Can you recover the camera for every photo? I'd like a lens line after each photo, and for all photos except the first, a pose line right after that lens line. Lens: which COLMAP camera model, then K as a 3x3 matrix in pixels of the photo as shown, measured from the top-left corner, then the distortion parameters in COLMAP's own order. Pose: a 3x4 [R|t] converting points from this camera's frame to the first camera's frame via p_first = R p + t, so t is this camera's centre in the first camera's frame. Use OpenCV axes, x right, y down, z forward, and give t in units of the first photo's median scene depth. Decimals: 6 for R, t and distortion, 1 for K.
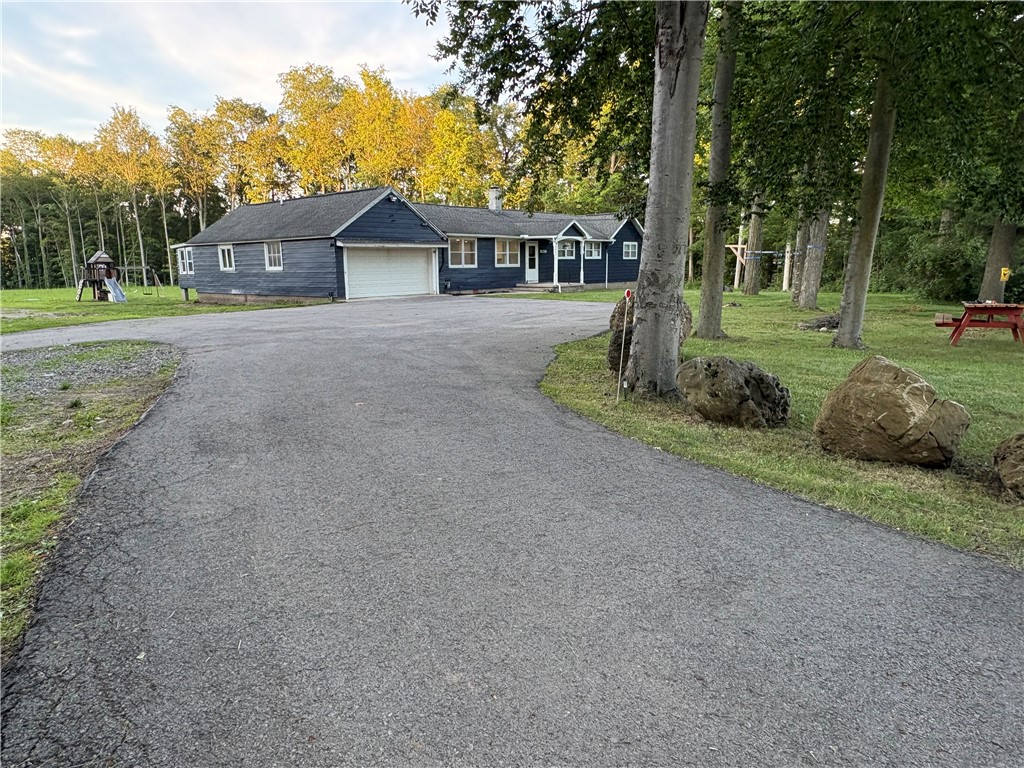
lens RADIAL K [[673.7, 0, 485.4], [0, 673.7, 389.1], [0, 0, 1]] dist [-0.007016, 0.007719]
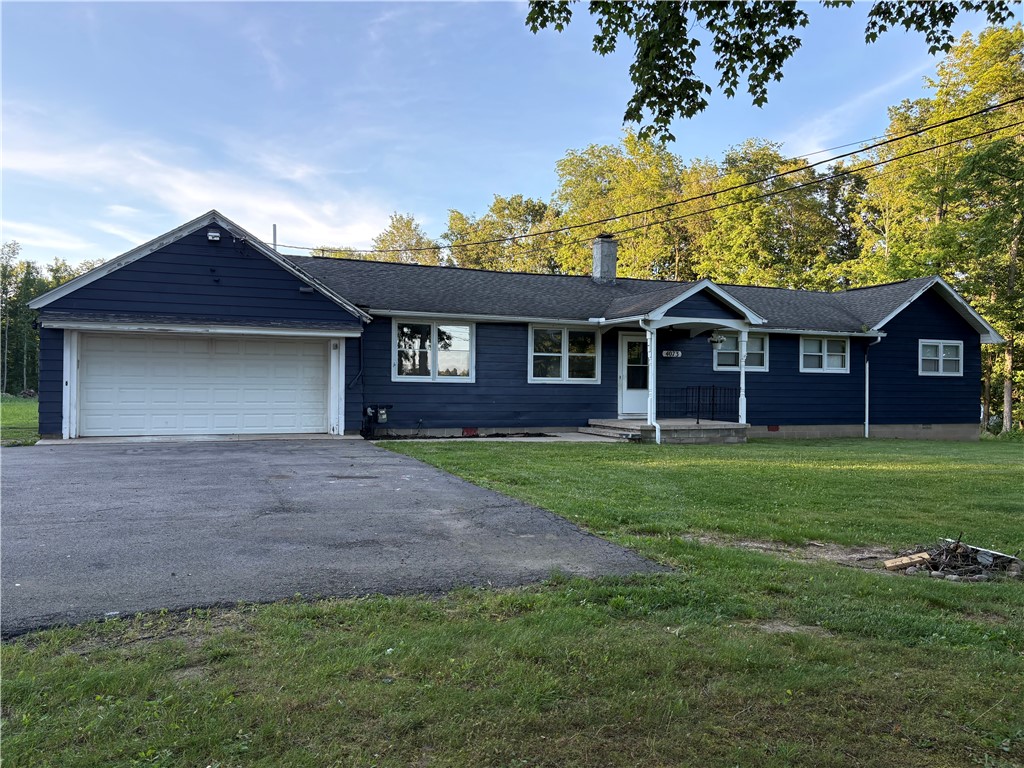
lens RADIAL K [[773.9, 0, 504.6], [0, 773.9, 397.4], [0, 0, 1]] dist [0.051216, -0.055720]
pose [[0.890814, 0.023700, -0.453750, 0.247373], [-0.101612, 0.983738, -0.148105, -0.087162], [0.442861, 0.178040, 0.878736, 0.506709]]
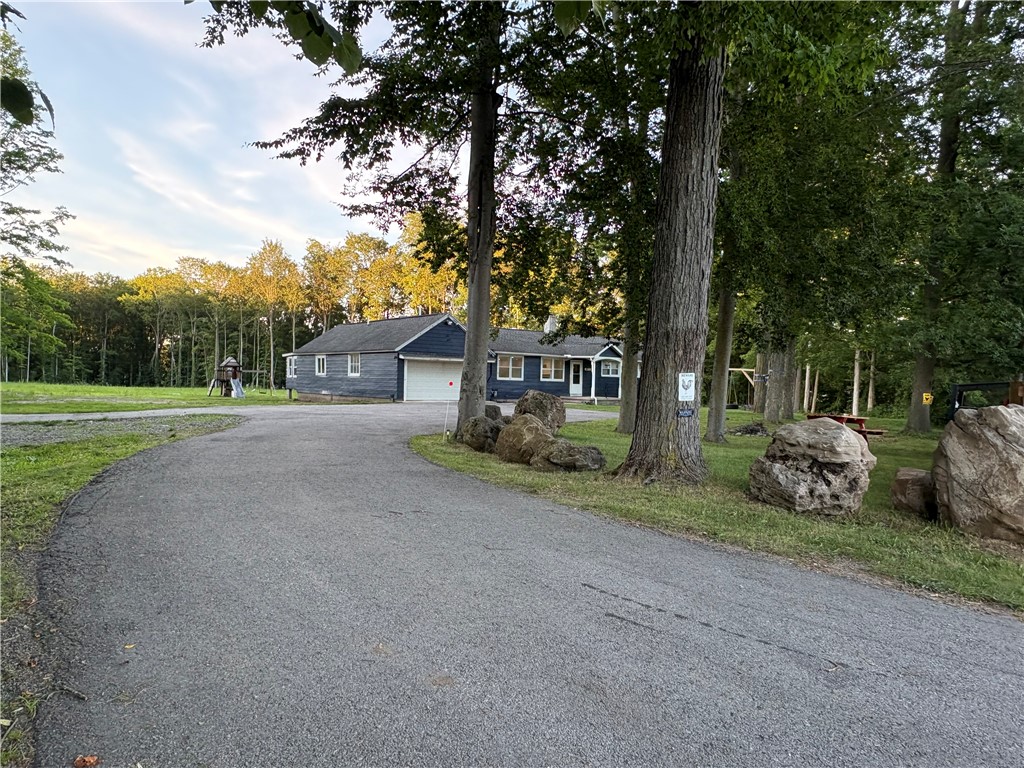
lens RADIAL K [[673.7, 0, 485.7], [0, 673.7, 386.9], [0, 0, 1]] dist [-0.007016, 0.007719]
pose [[0.985666, 0.038538, -0.164245, 0.111767], [-0.066617, 0.983354, -0.169047, 0.031617], [0.154996, 0.177565, 0.971826, -0.141872]]
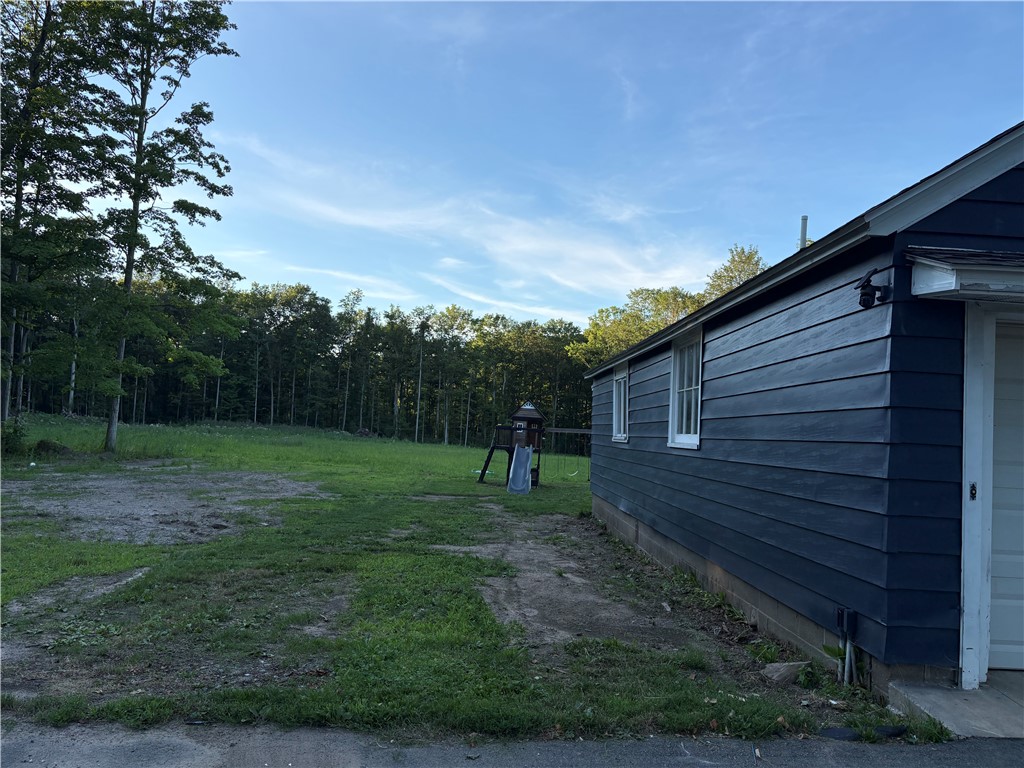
lens RADIAL K [[773.9, 0, 499.4], [0, 773.9, 387.3], [0, 0, 1]] dist [0.051216, -0.055720]
pose [[0.674131, 0.007042, -0.738578, -0.120267], [-0.195929, 0.965836, -0.169624, -0.114007], [0.712151, 0.259057, 0.652480, 0.637379]]
